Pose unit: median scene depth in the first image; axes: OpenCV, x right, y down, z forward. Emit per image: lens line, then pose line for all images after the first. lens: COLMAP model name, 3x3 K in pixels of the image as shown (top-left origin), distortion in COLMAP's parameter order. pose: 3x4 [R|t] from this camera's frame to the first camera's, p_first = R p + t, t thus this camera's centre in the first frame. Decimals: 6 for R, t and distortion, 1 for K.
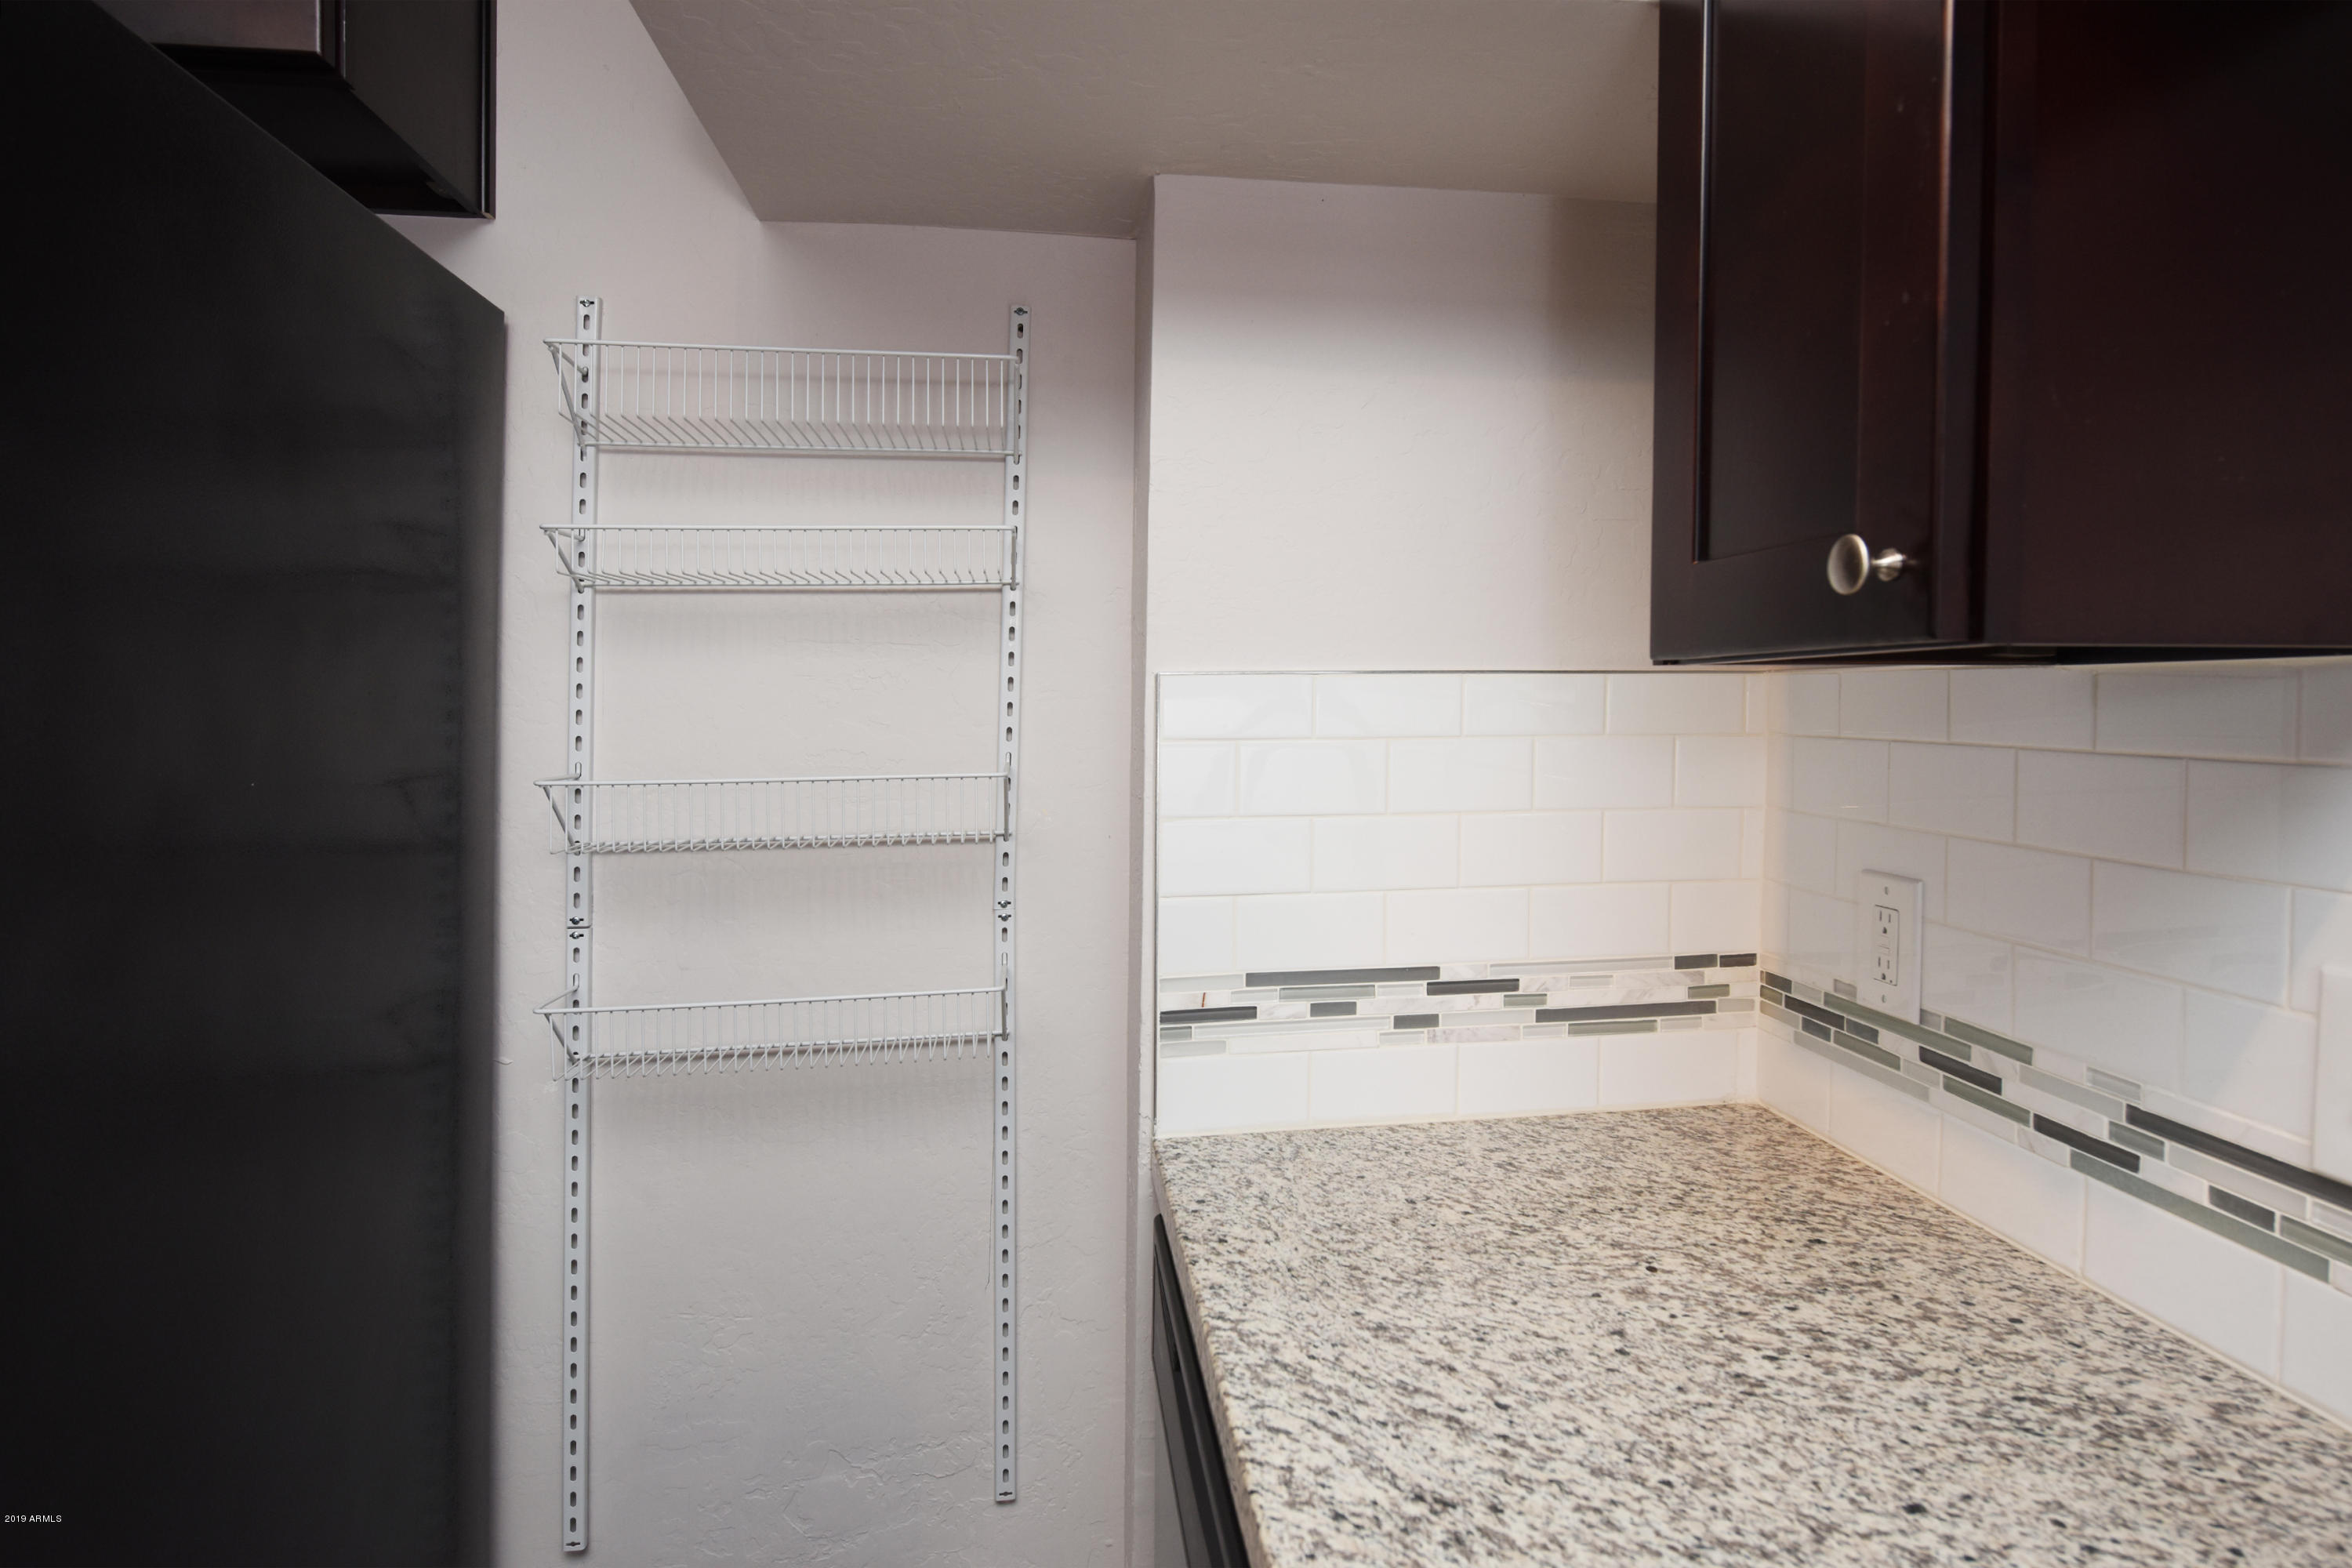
lens RADIAL K [[1309.7, 0, 1155.1], [0, 1309.7, 732.0], [0, 0, 1]] dist [-0.014546, 0.000545]
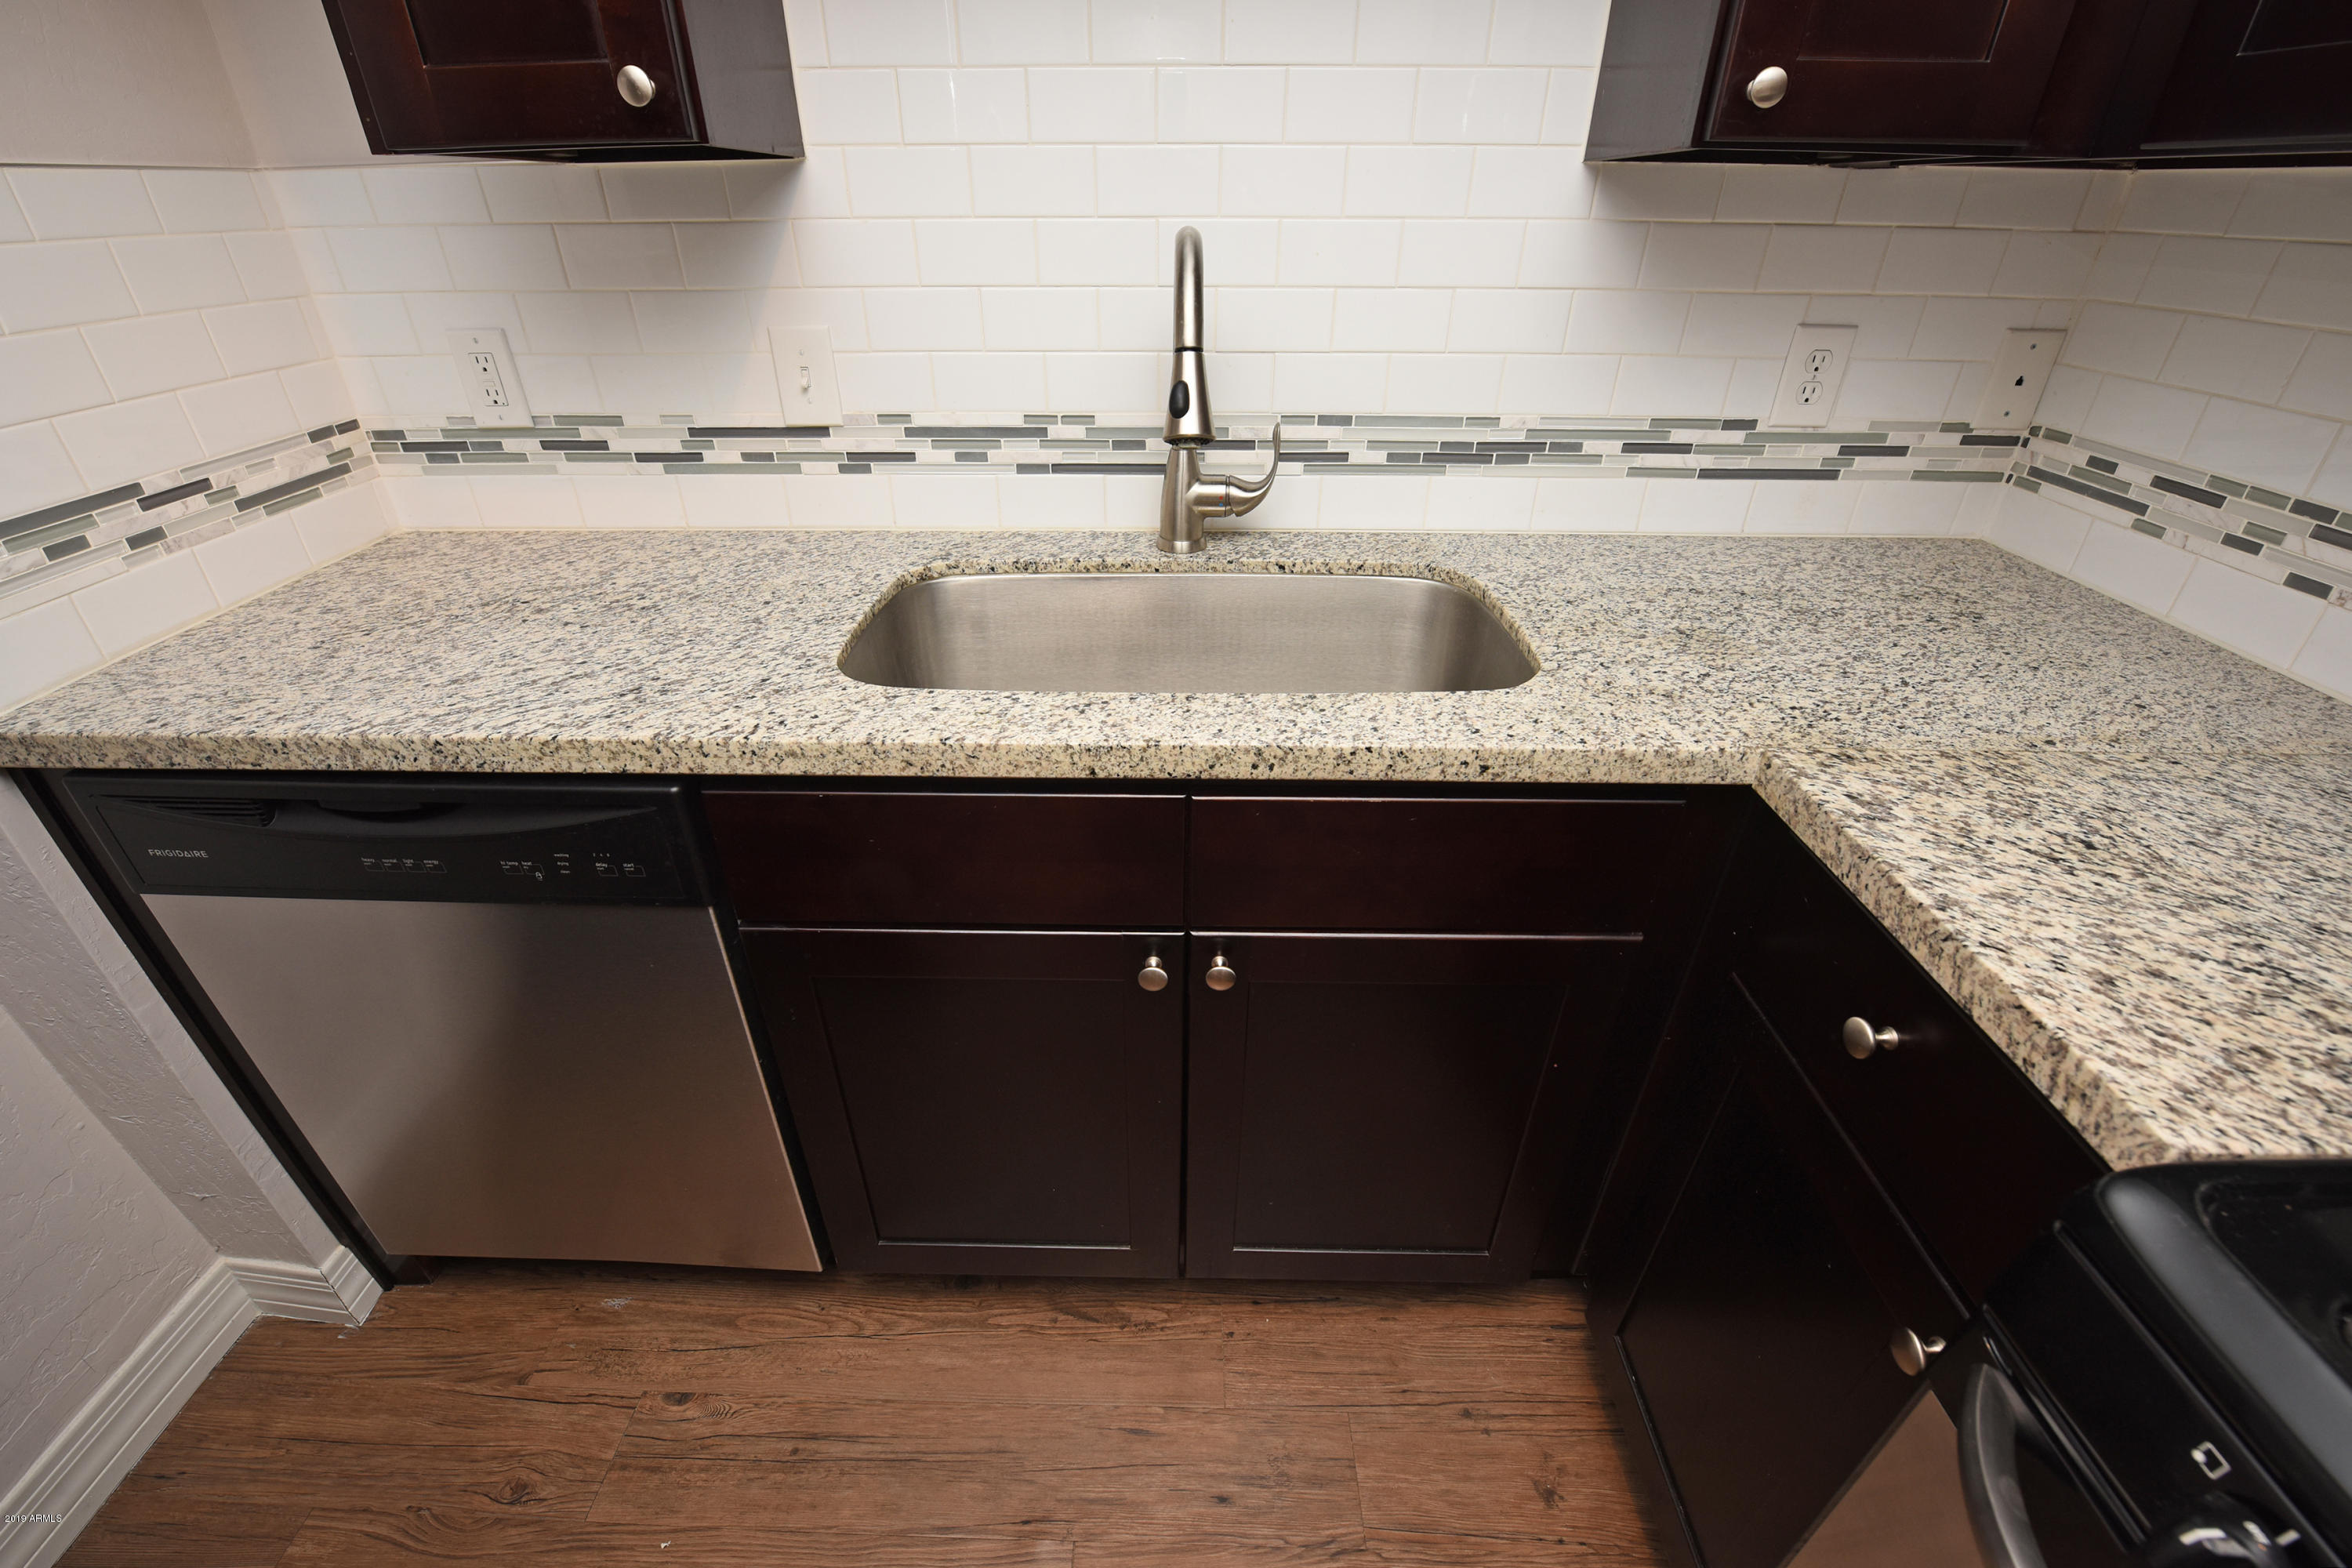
lens RADIAL K [[991.1, 0, 1167.2], [0, 991.1, 809.3], [0, 0, 1]] dist [-0.021372, -0.000535]
pose [[0.156026, -0.518582, 0.840672, -0.555623], [0.028095, 0.853081, 0.521022, 0.021569], [-0.987353, -0.057674, 0.147673, 0.028455]]
